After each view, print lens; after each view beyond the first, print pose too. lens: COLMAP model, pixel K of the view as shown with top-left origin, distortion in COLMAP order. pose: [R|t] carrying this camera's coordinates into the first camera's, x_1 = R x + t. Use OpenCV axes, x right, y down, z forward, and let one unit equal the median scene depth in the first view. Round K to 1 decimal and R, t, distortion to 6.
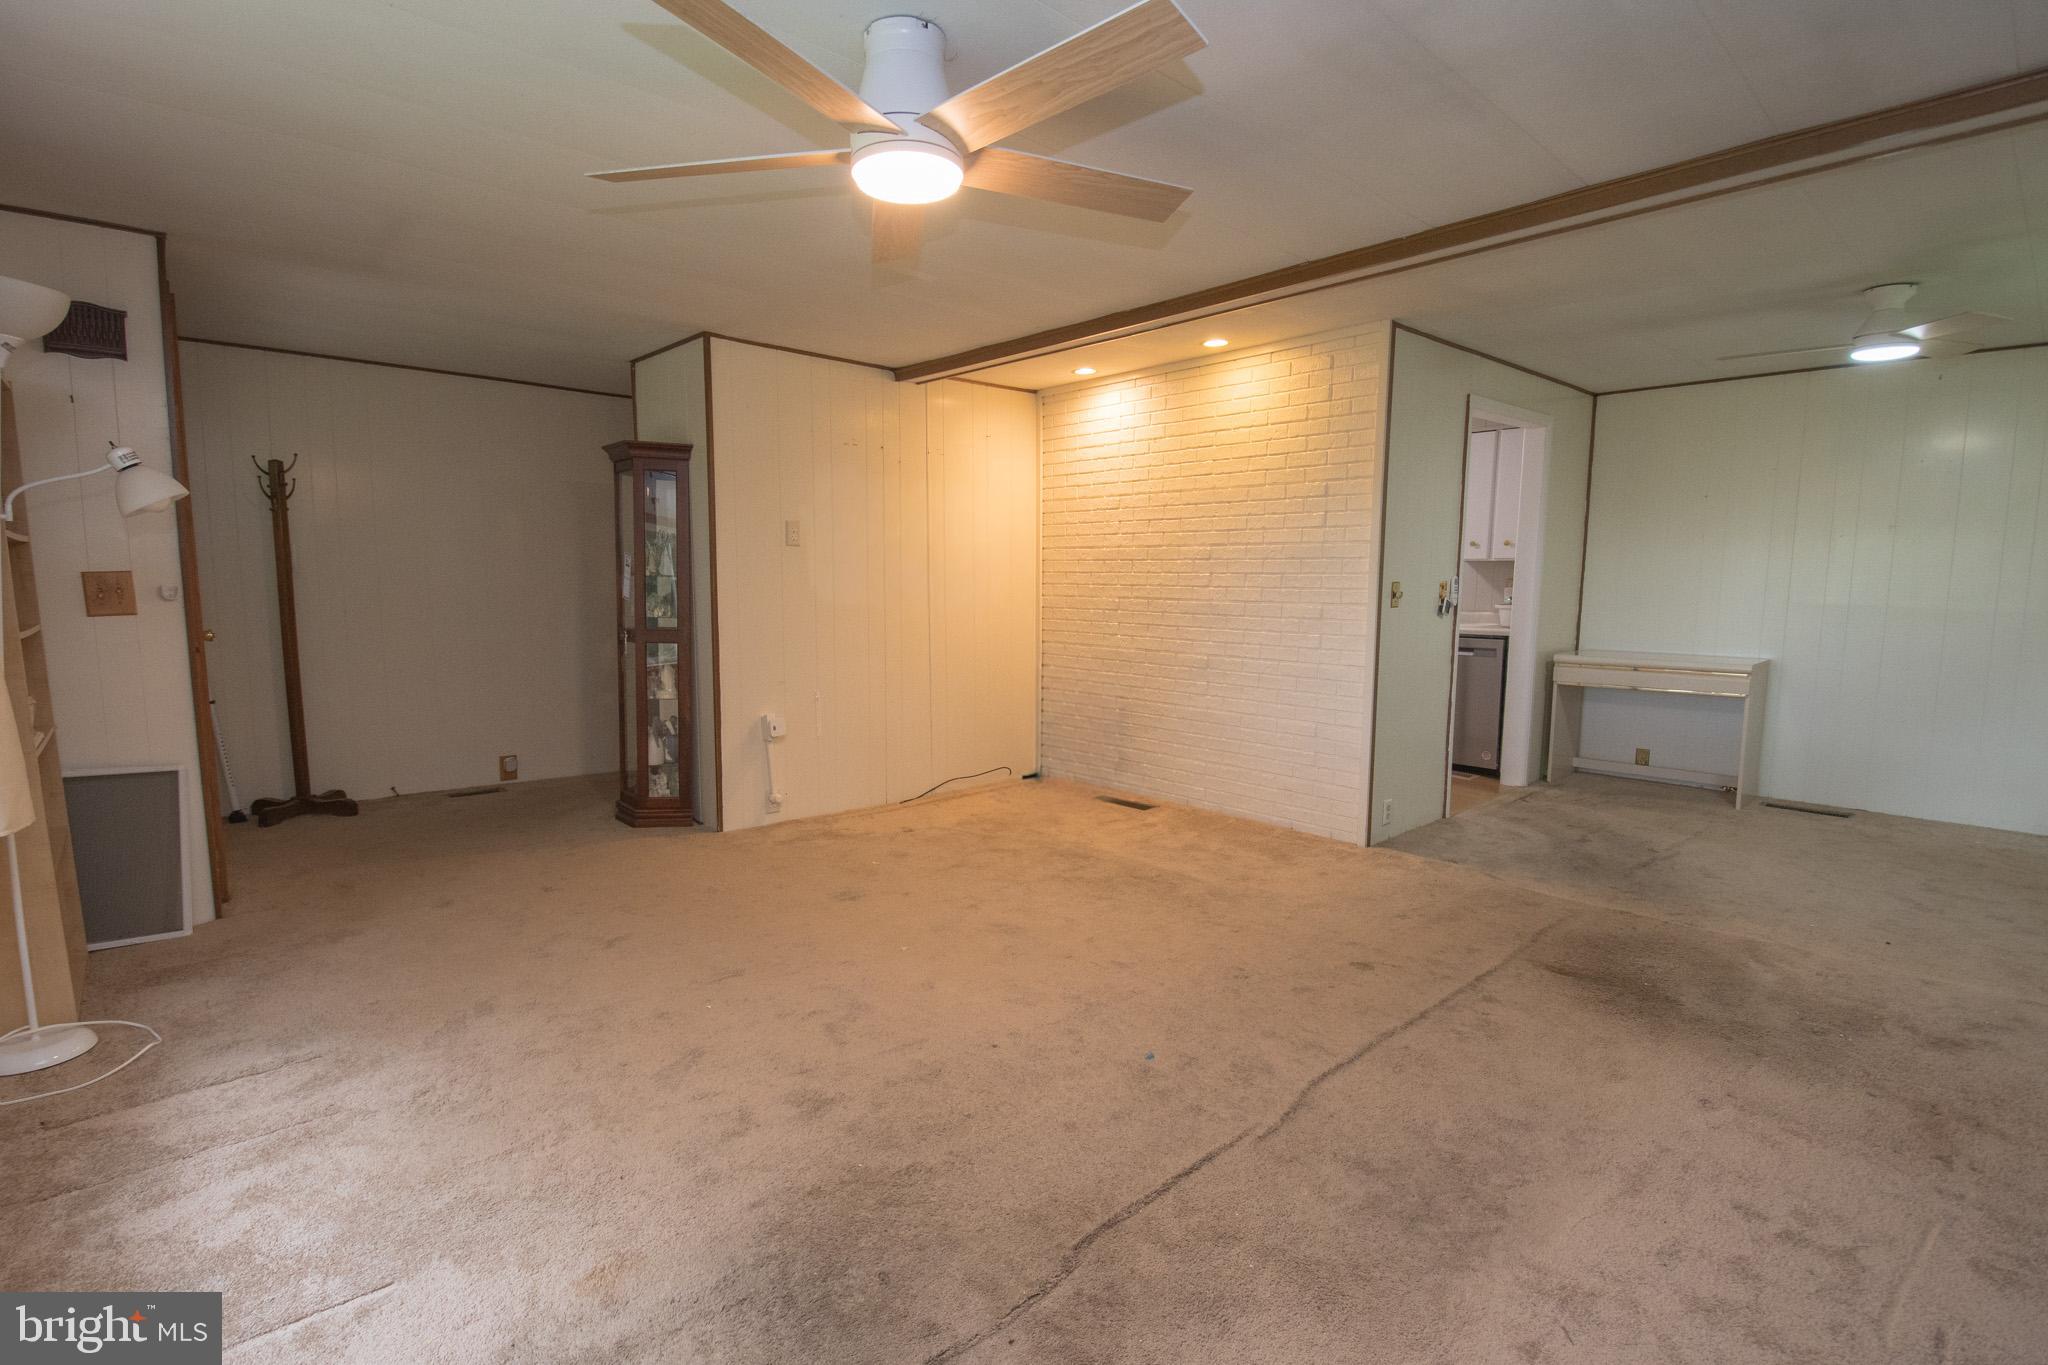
lens RADIAL K [[917.8, 0, 1030.3], [0, 917.8, 684.3], [0, 0, 1]] dist [-0.003410, -0.000509]
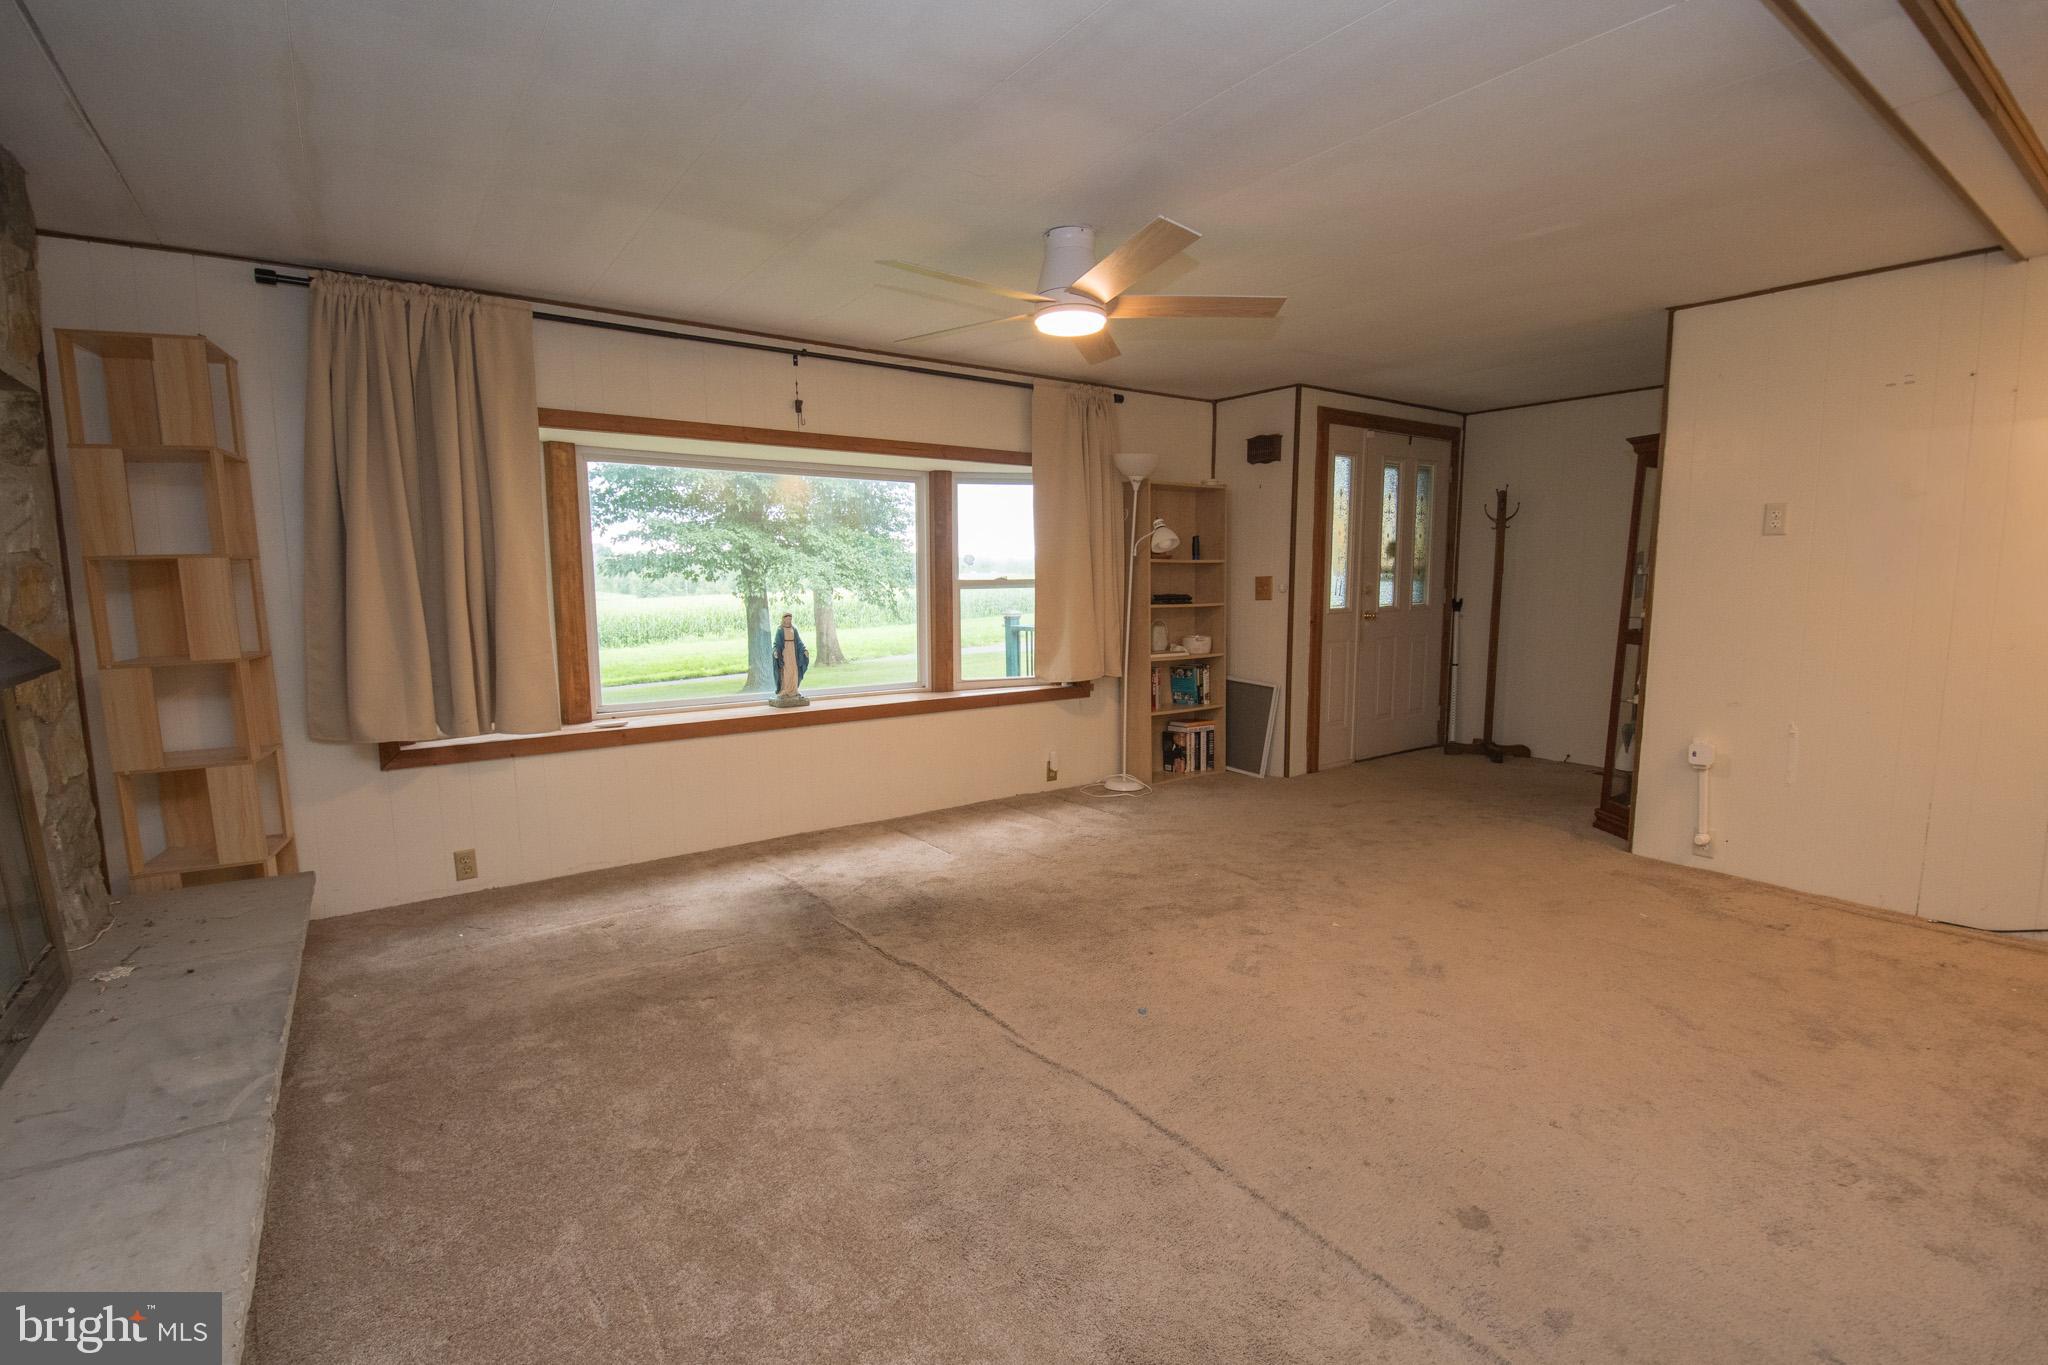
lens RADIAL K [[917.8, 0, 1030.3], [0, 917.8, 684.3], [0, 0, 1]] dist [-0.003410, -0.000509]
pose [[-0.090362, 0.106330, -0.990216, 0.909707], [-0.108865, 0.987271, 0.115949, -0.069483], [0.989941, 0.118277, -0.077636, 0.697888]]
